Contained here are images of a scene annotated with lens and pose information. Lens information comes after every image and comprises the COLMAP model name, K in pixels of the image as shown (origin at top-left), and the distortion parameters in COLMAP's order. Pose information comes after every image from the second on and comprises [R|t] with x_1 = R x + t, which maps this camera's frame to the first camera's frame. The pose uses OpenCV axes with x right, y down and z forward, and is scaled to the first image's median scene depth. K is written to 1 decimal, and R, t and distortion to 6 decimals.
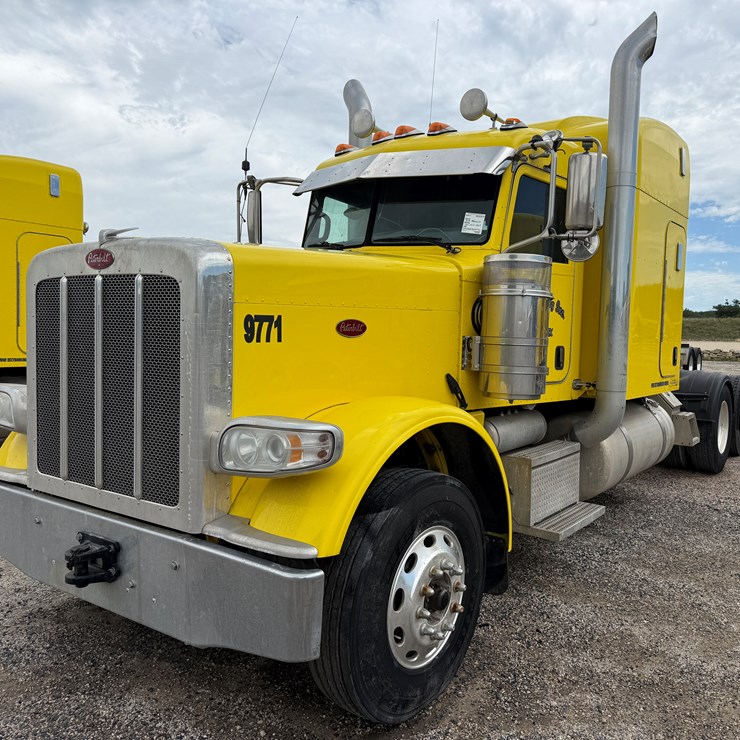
lens RADIAL K [[706.7, 0, 418.1], [0, 706.7, 371.0], [0, 0, 1]] dist [0.010545, 0.007840]
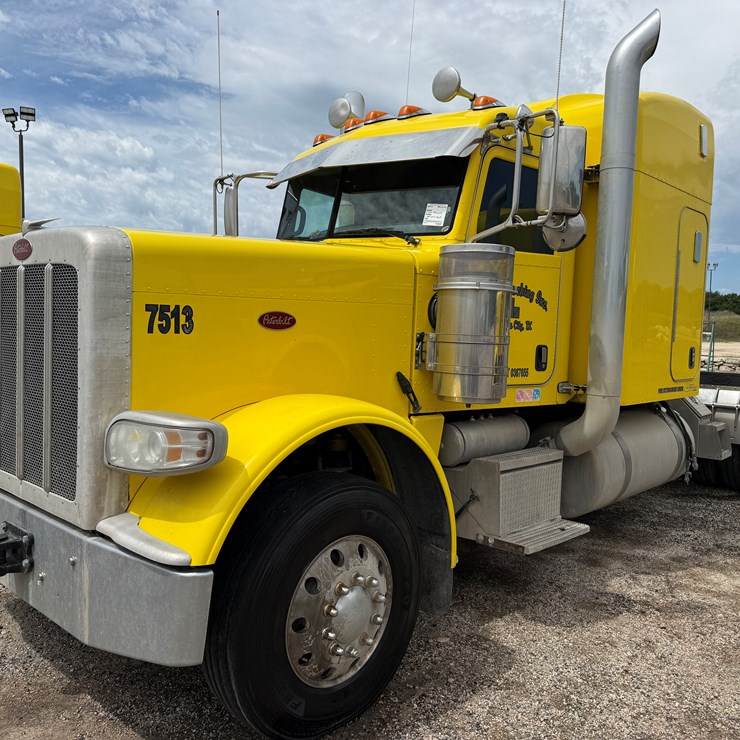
lens RADIAL K [[701.9, 0, 369.6], [0, 701.9, 373.7], [0, 0, 1]] dist [0.011832, -0.024798]
pose [[0.985840, 0.019982, -0.166491, 0.153251], [-0.019733, 0.999800, 0.003148, 0.003325], [0.166521, 0.000182, 0.986038, 0.078189]]
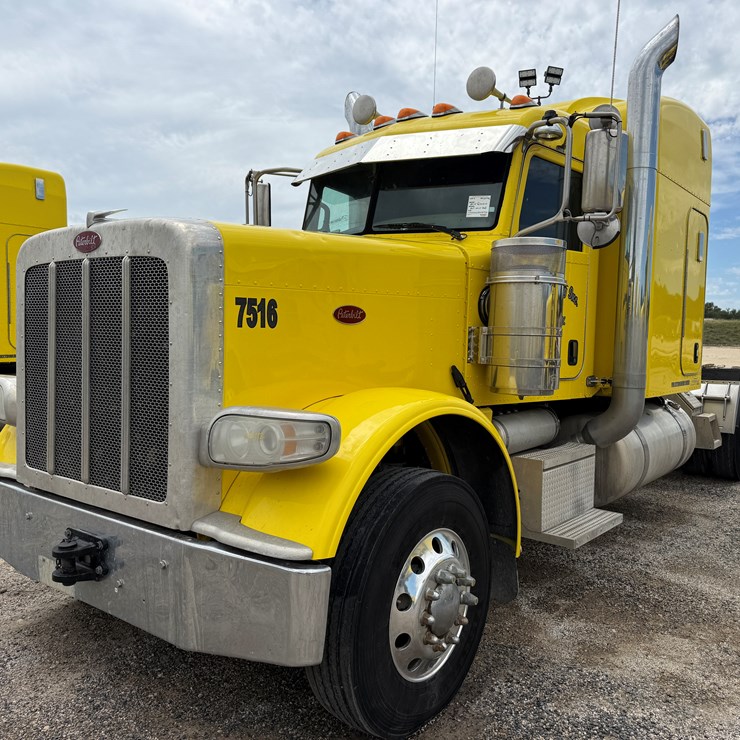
lens RADIAL K [[701.9, 0, 369.6], [0, 701.9, 373.7], [0, 0, 1]] dist [0.011832, -0.024798]
pose [[0.997458, 0.002534, -0.071216, -0.001682], [-0.002937, 0.999980, -0.005553, 0.017794], [0.071201, 0.005748, 0.997445, 0.062821]]
